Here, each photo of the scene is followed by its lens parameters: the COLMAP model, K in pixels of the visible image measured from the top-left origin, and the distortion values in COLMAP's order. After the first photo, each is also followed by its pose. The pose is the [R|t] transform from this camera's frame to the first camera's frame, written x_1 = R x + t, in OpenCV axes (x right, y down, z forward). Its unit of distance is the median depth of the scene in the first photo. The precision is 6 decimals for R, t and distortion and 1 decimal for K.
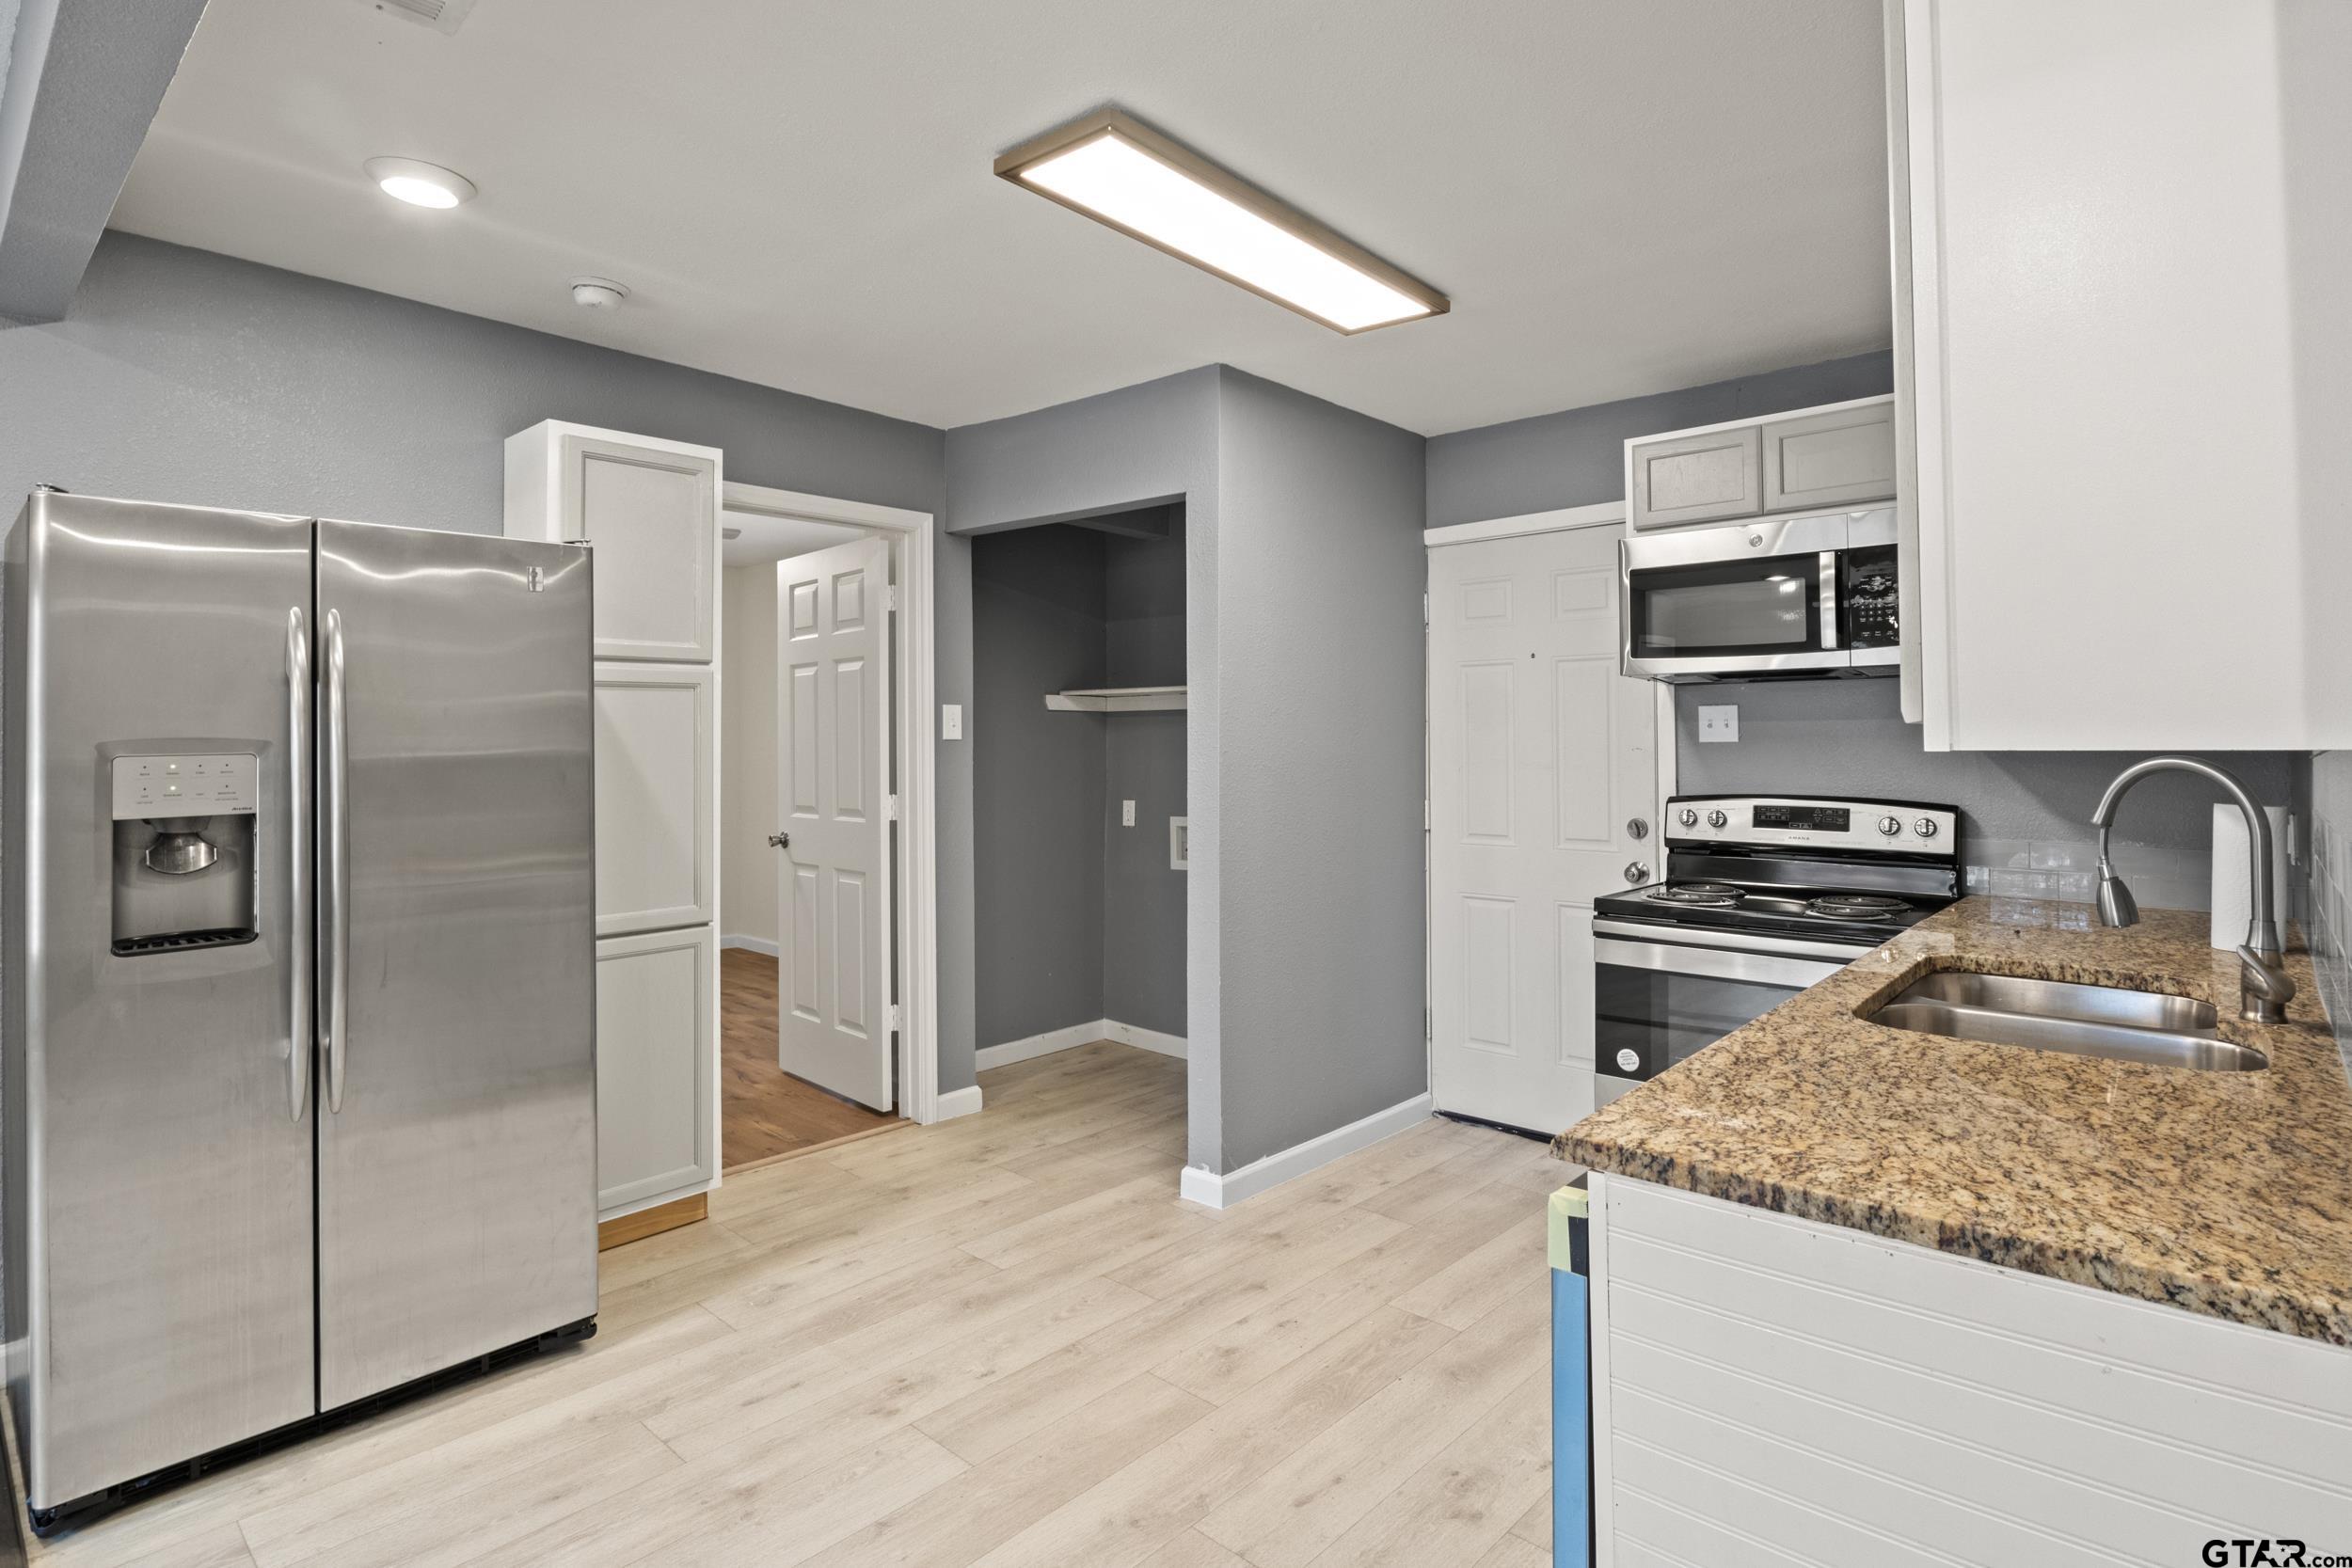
lens RADIAL K [[1172.3, 0, 1168.6], [0, 1172.3, 741.6], [0, 0, 1]] dist [-0.003420, -0.001251]
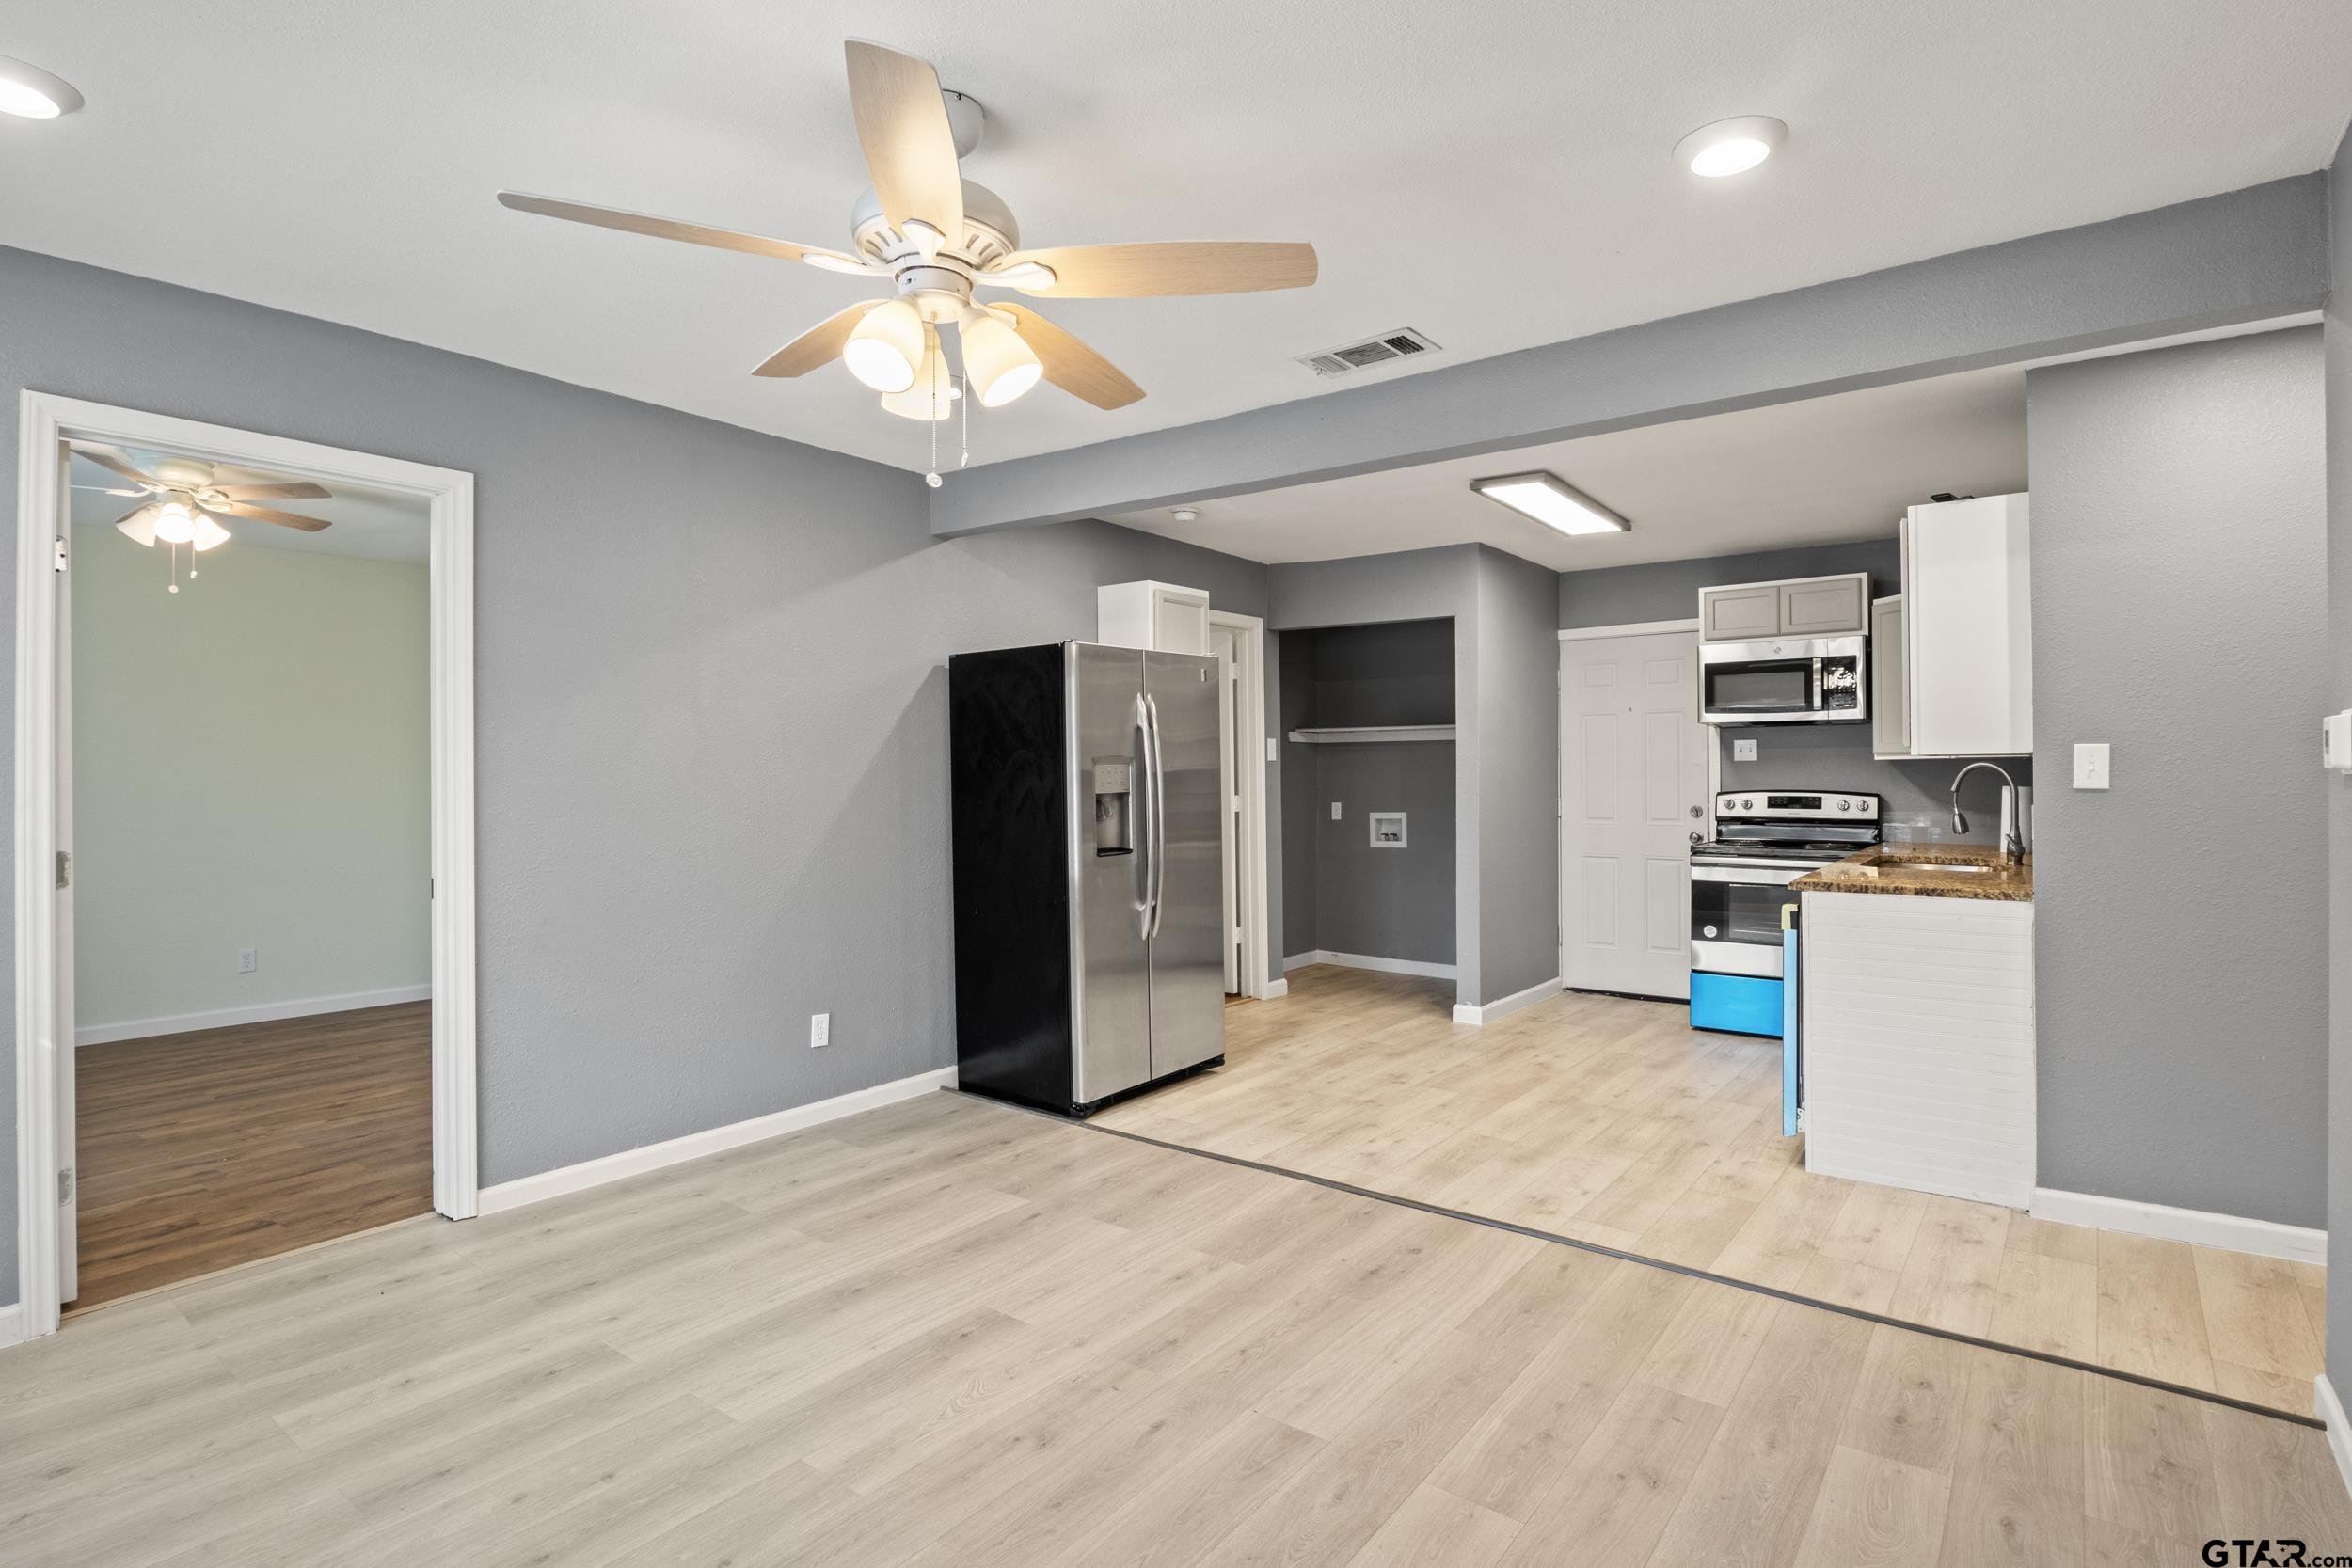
lens RADIAL K [[1160.1, 0, 1176.8], [0, 1160.1, 798.9], [0, 0, 1]] dist [-0.002608, -0.000928]
pose [[0.995851, -0.003887, 0.090915, -0.563741], [0.001785, 0.999730, 0.023188, 0.016775], [-0.090980, -0.022930, 0.995589, -0.683190]]
